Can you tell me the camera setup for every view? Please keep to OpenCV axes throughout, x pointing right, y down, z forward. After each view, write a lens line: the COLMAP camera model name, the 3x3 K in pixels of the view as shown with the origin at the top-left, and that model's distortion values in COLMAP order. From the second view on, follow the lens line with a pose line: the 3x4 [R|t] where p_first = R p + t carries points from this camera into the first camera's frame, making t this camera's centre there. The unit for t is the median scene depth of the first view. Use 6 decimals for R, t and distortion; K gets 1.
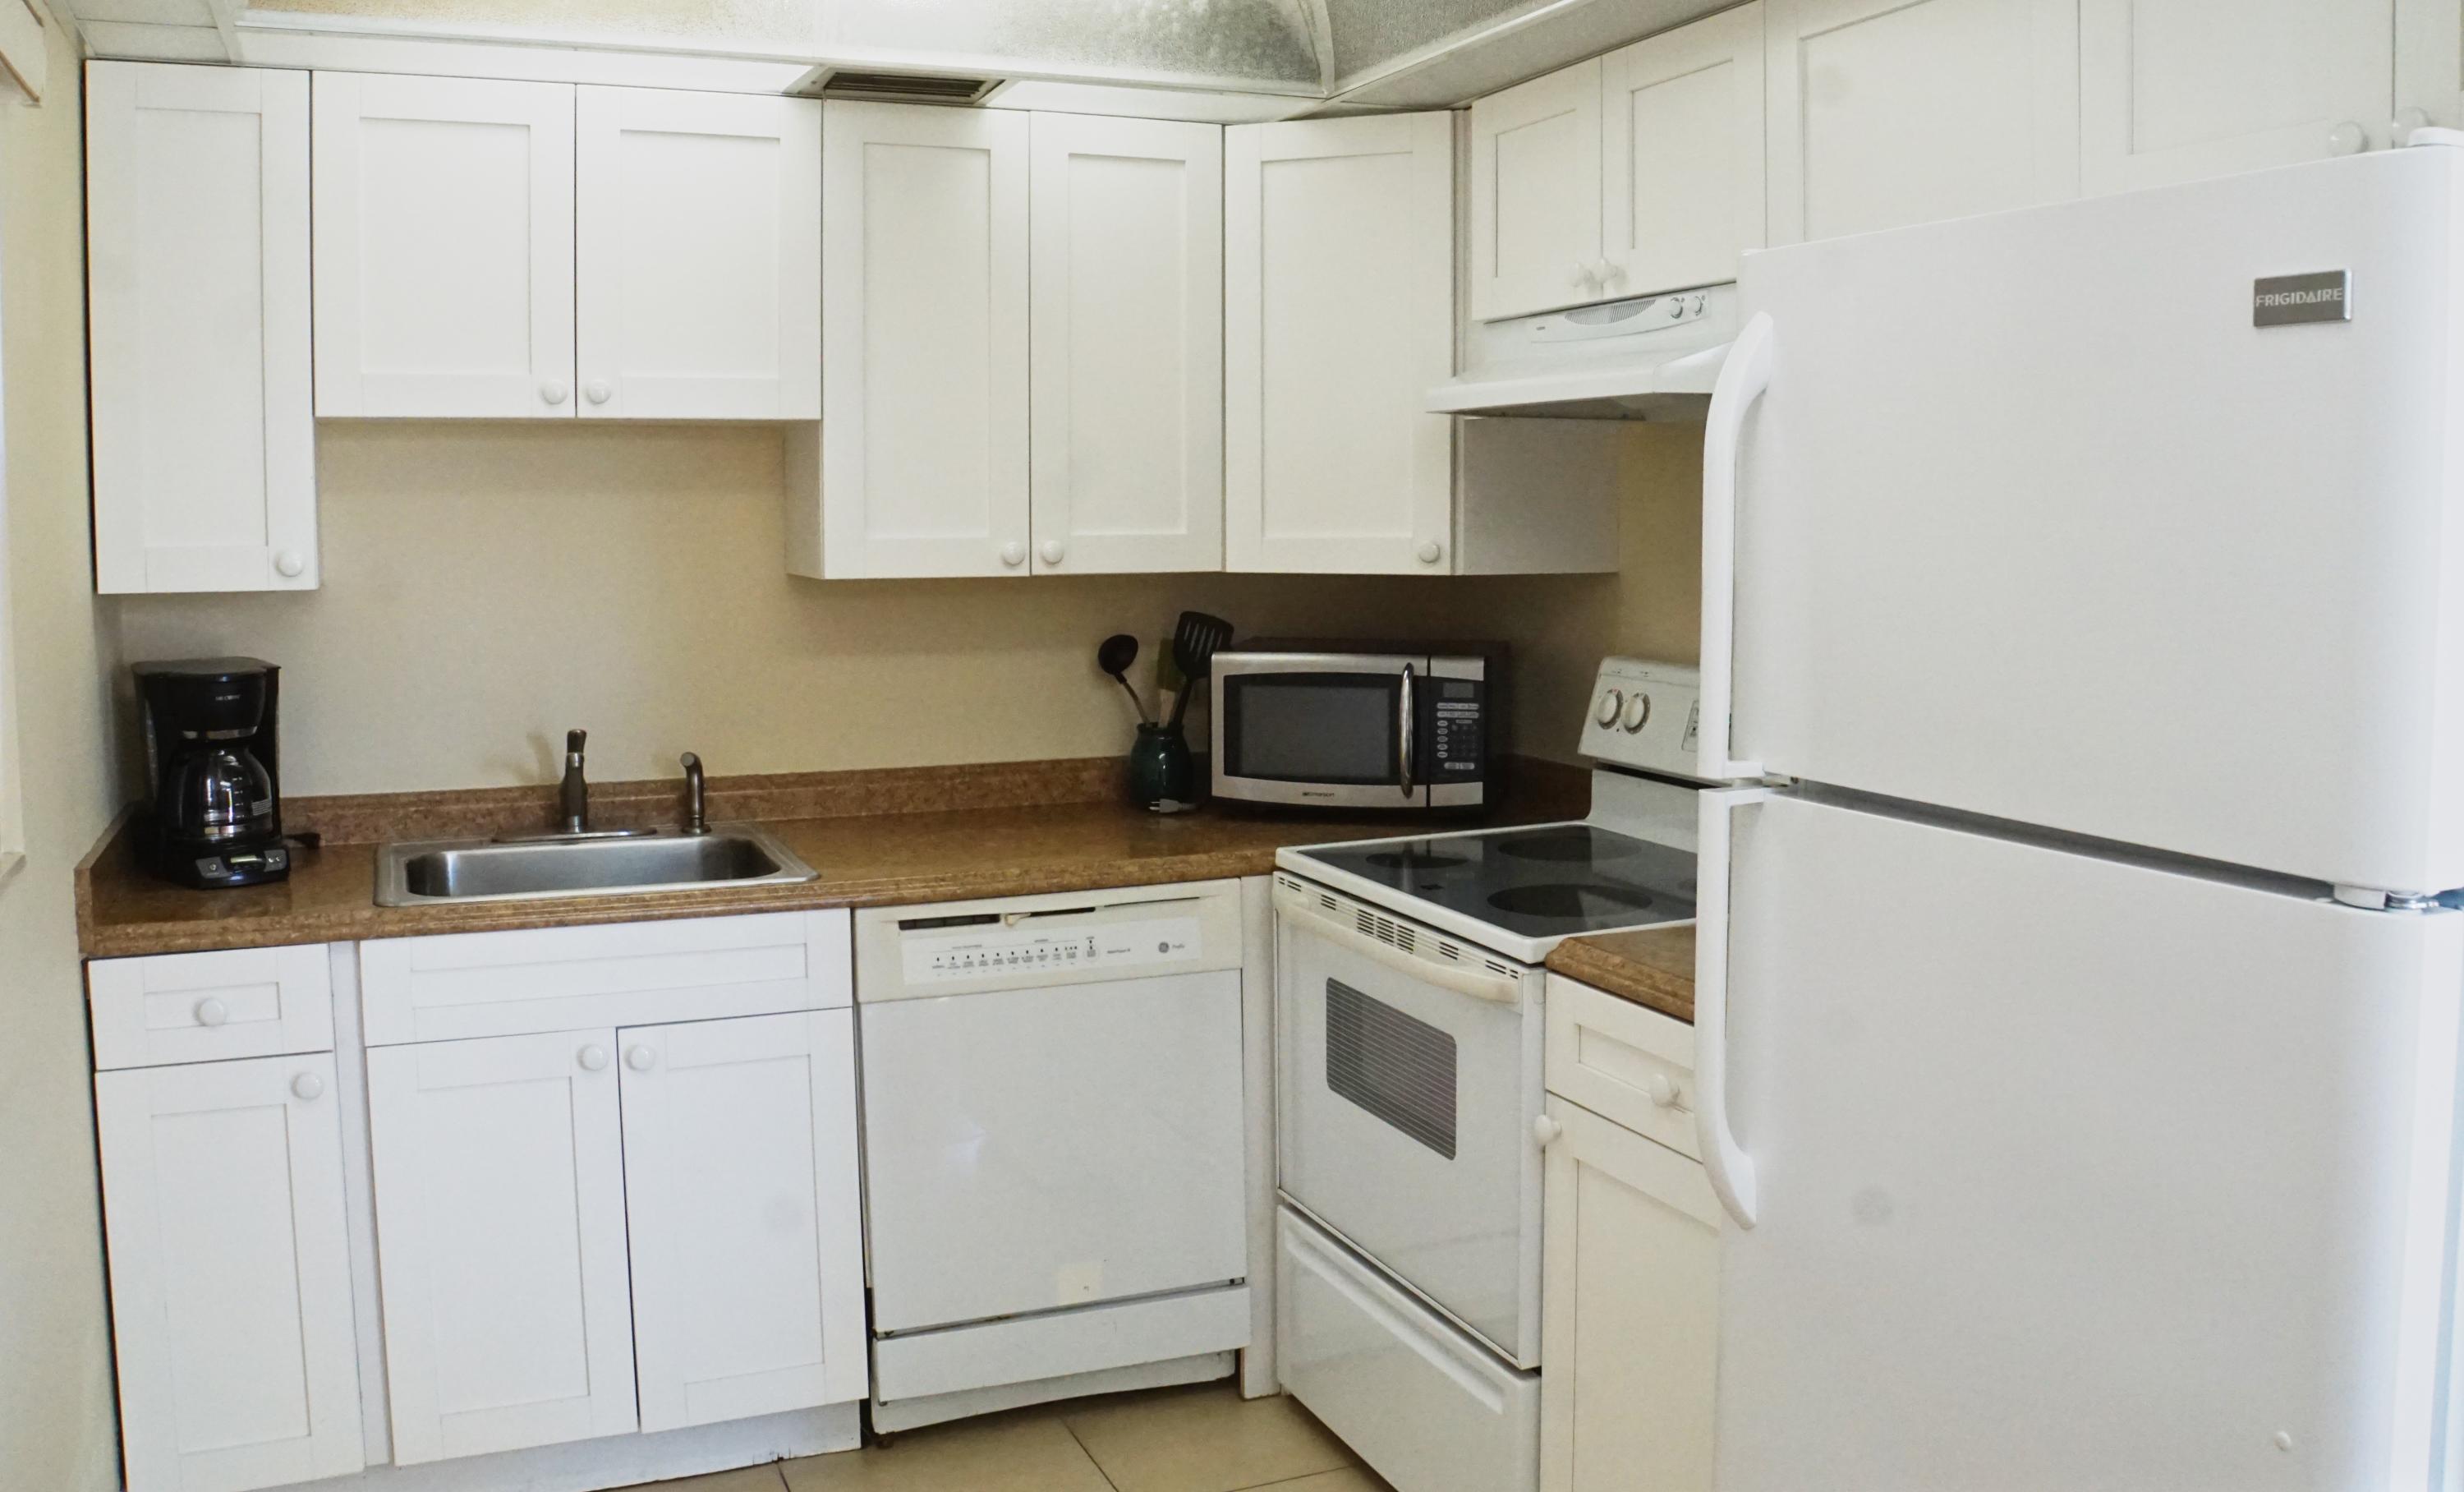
lens RADIAL K [[2050.7, 0, 1233.6], [0, 2050.7, 689.7], [0, 0, 1]] dist [-0.166256, 0.093387]
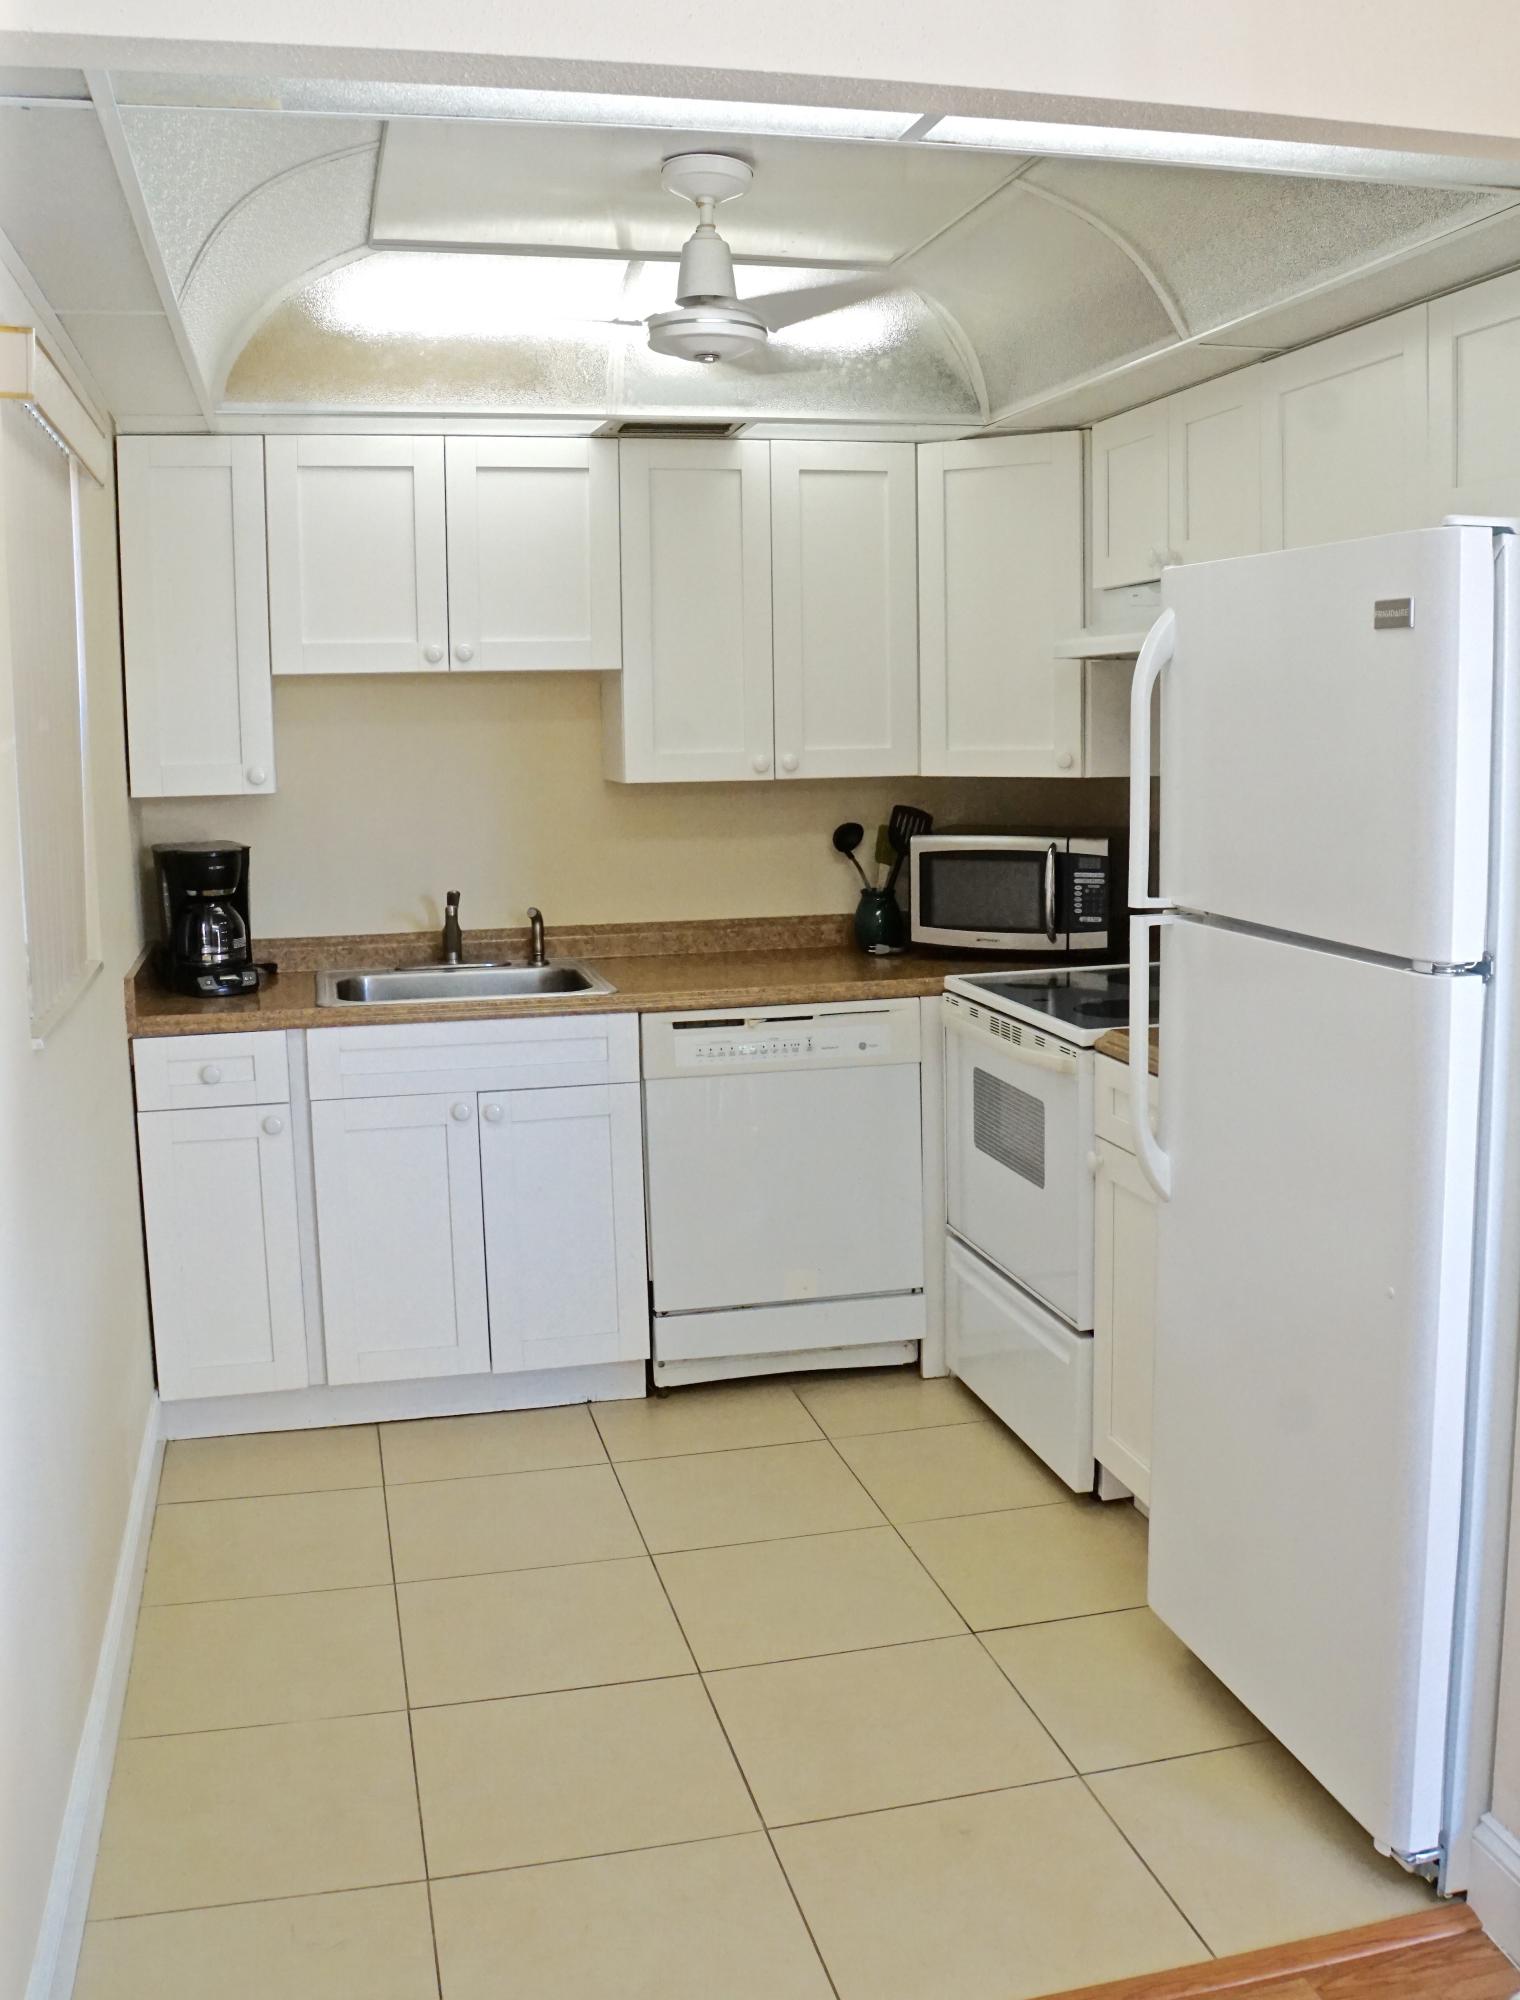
lens RADIAL K [[1829.2, 0, 760.0], [0, 1829.2, 1000.0], [0, 0, 1]] dist [-0.141311, 0.000029]
pose [[0.986990, 0.011229, -0.160391, 0.099798], [-0.000590, 0.997804, 0.066228, 0.012278], [0.160783, -0.065272, 0.984829, -0.247851]]
